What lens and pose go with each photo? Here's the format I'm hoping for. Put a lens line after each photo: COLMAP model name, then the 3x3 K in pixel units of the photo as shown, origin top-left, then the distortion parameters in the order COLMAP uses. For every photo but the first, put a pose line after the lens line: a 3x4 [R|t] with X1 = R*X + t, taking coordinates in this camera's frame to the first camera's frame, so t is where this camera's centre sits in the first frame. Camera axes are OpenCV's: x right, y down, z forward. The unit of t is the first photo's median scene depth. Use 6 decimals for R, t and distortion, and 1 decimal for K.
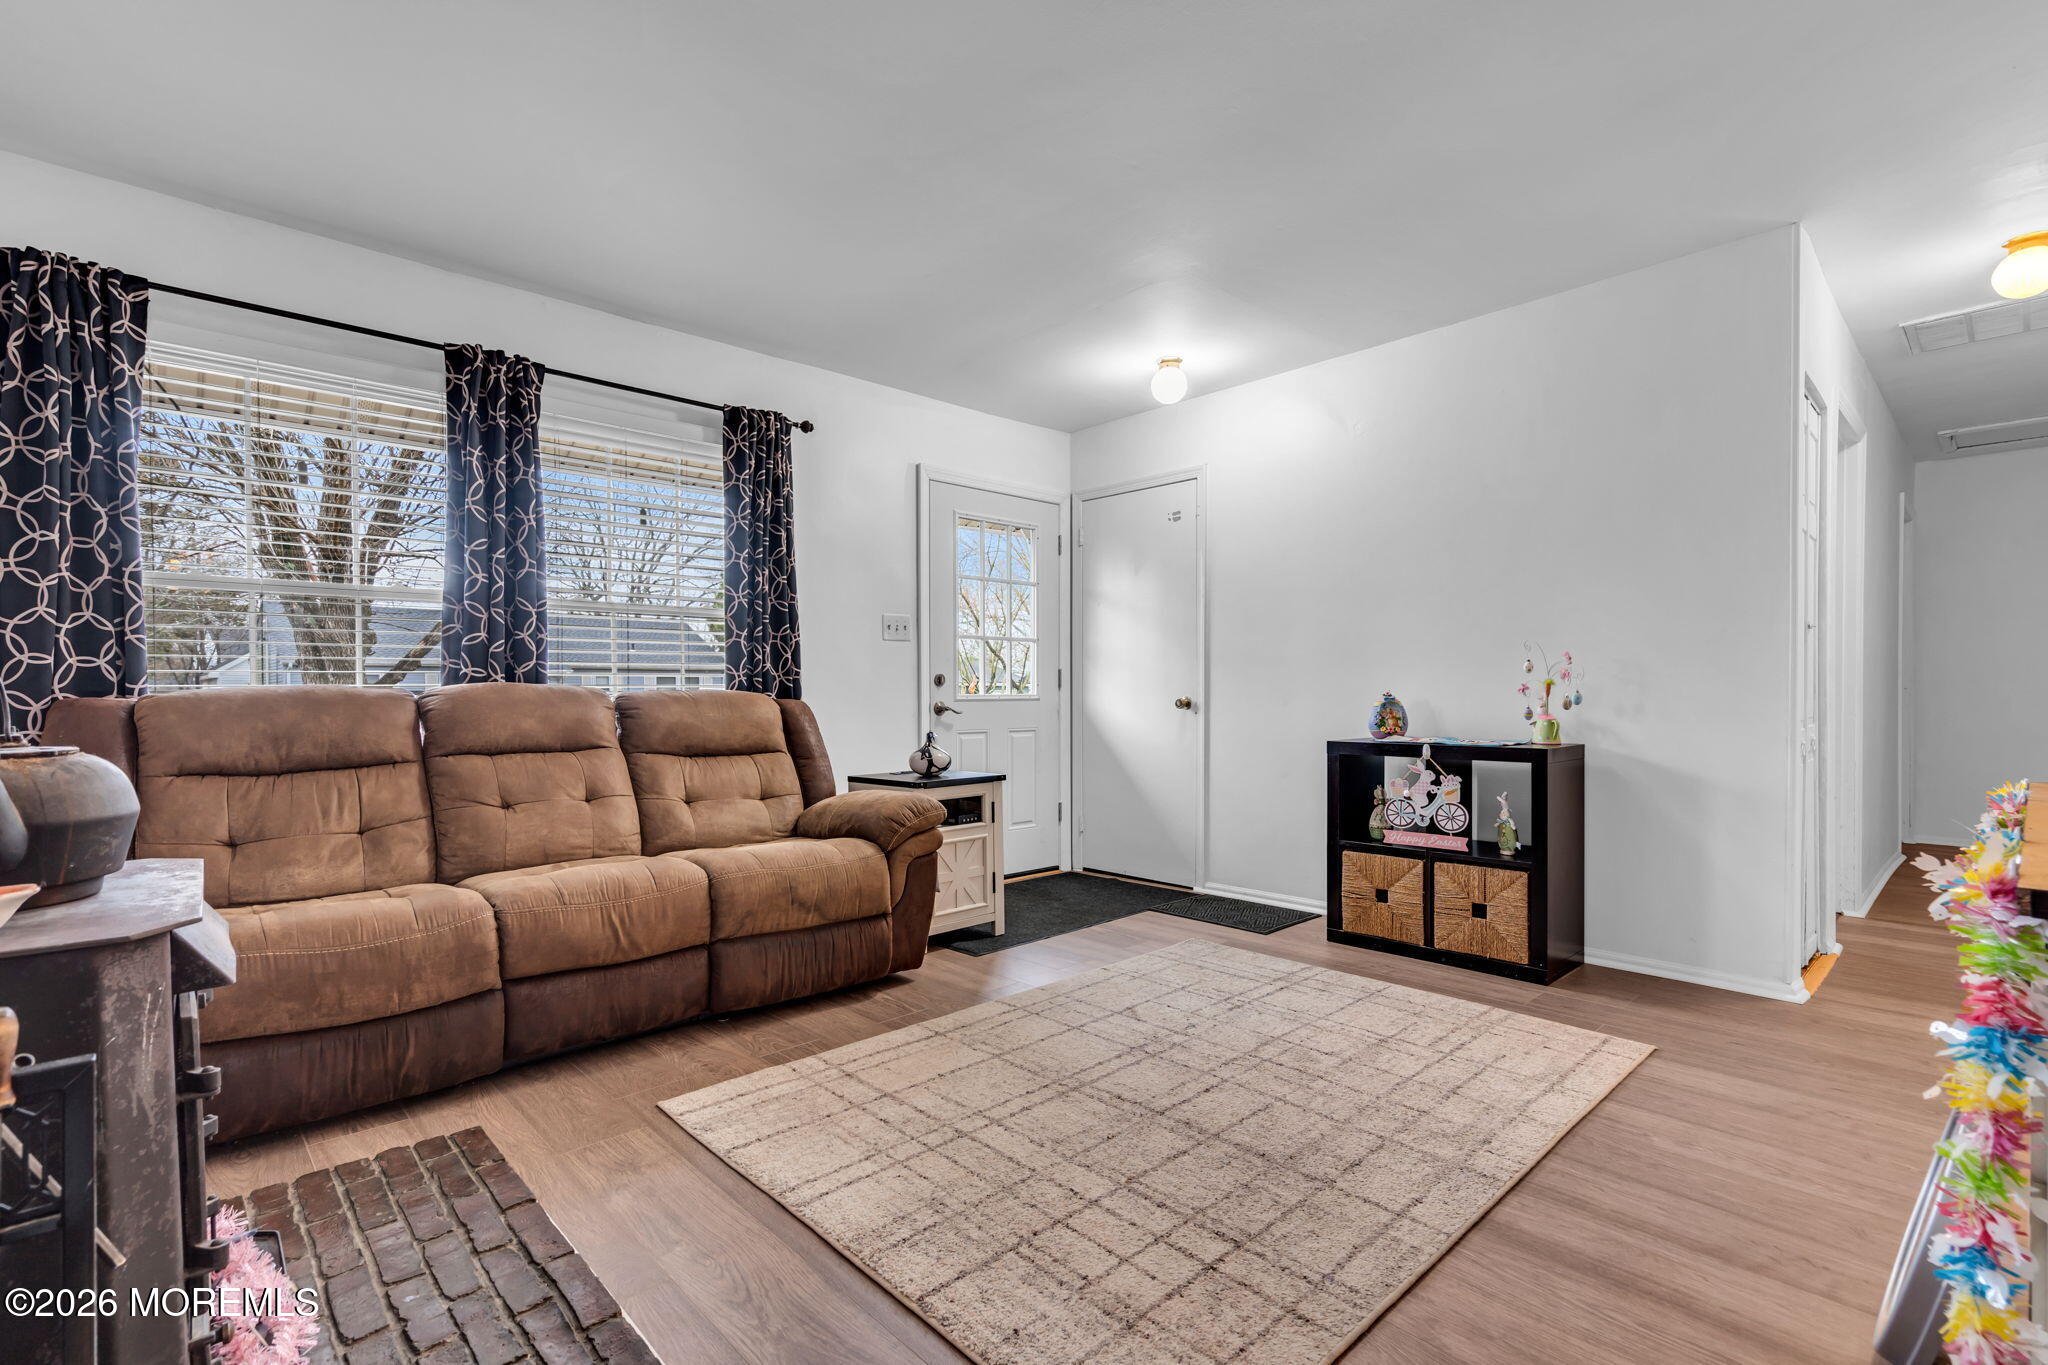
lens RADIAL K [[930.3, 0, 1010.3], [0, 930.3, 700.0], [0, 0, 1]] dist [0.002037, 0.000447]
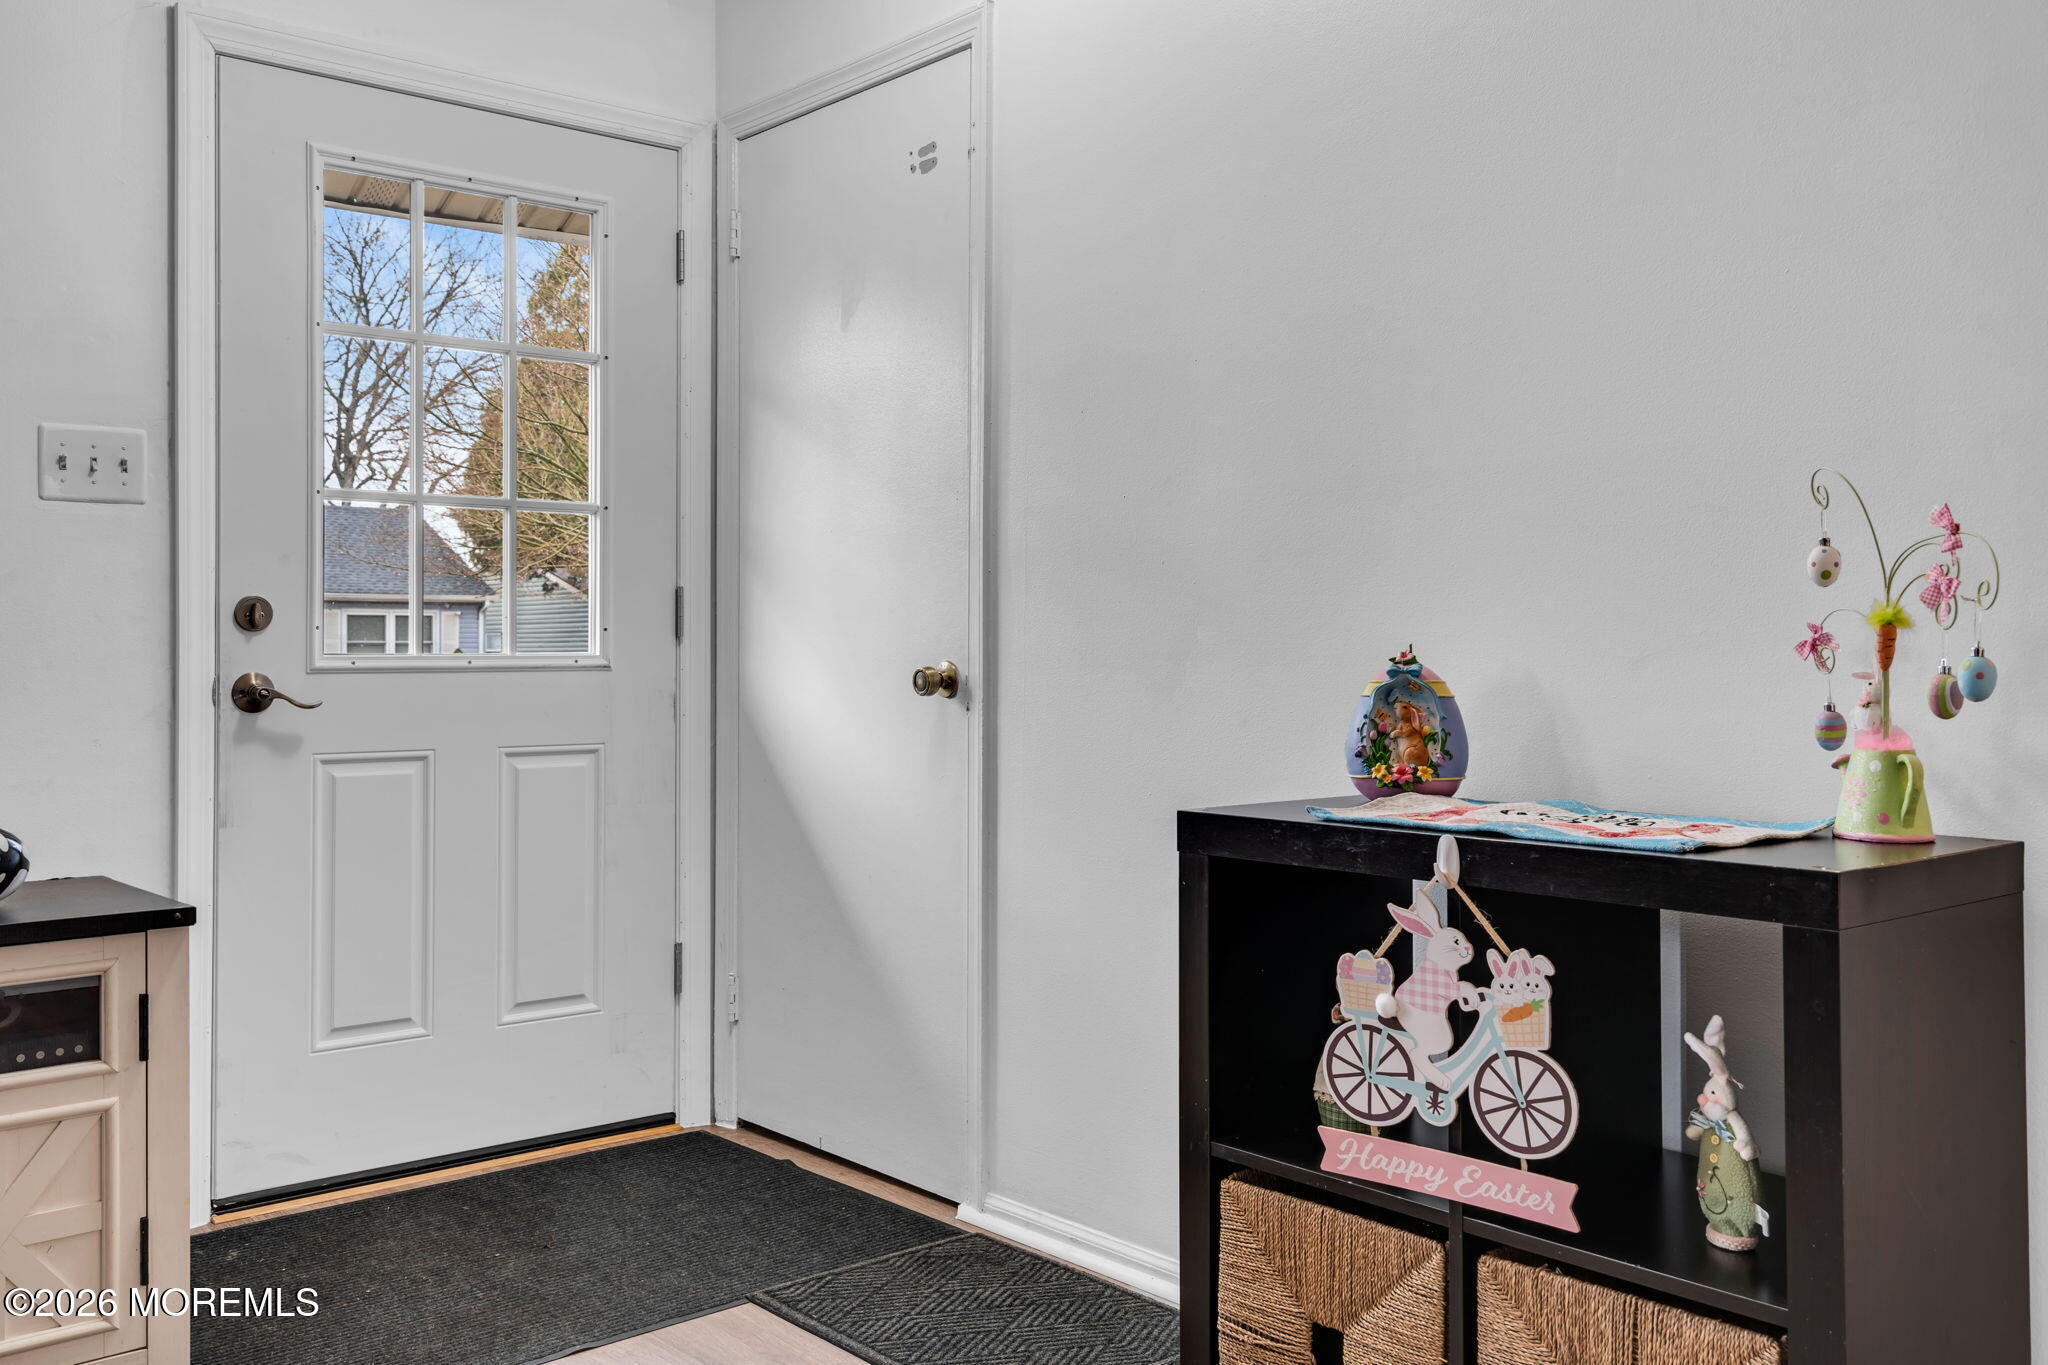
lens RADIAL K [[1772.1, 0, 1007.5], [0, 1772.1, 635.2], [0, 0, 1]] dist [0.030374, -0.006253]
pose [[0.998879, 0.001720, -0.047303, 0.344558], [-0.002429, 0.999886, -0.014923, -0.005201], [0.047272, 0.015021, 0.998769, 0.459459]]
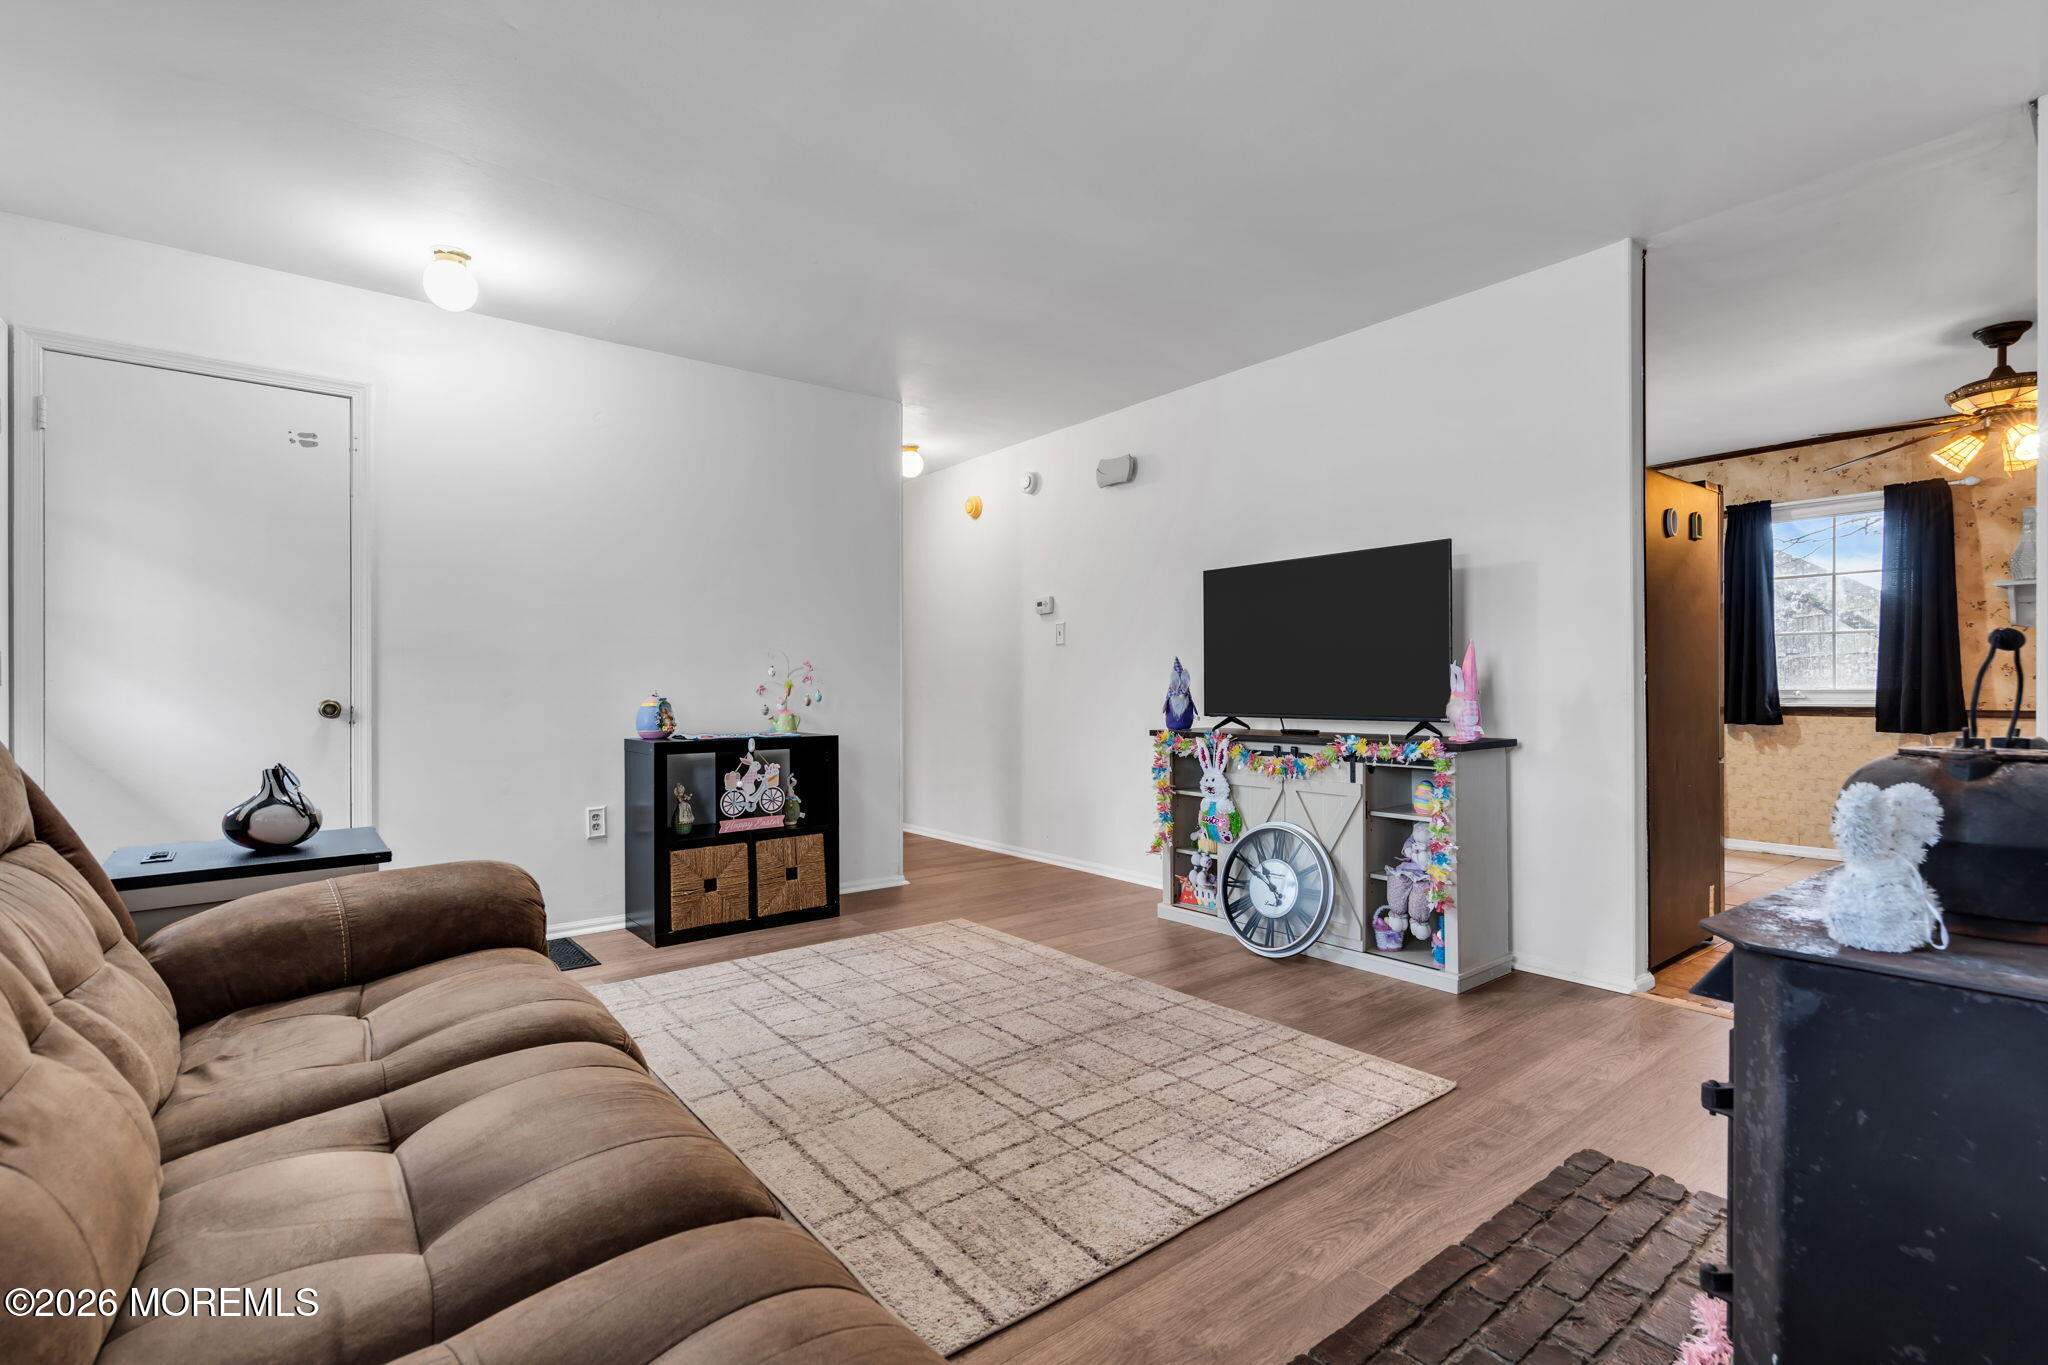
lens RADIAL K [[930.3, 0, 1016.3], [0, 930.3, 683.6], [0, 0, 1]] dist [0.002037, 0.000447]
pose [[0.087688, 0.009616, 0.996102, -0.661203], [0.011001, 0.999883, -0.010621, -0.003423], [-0.996087, 0.011890, 0.087572, 0.592156]]
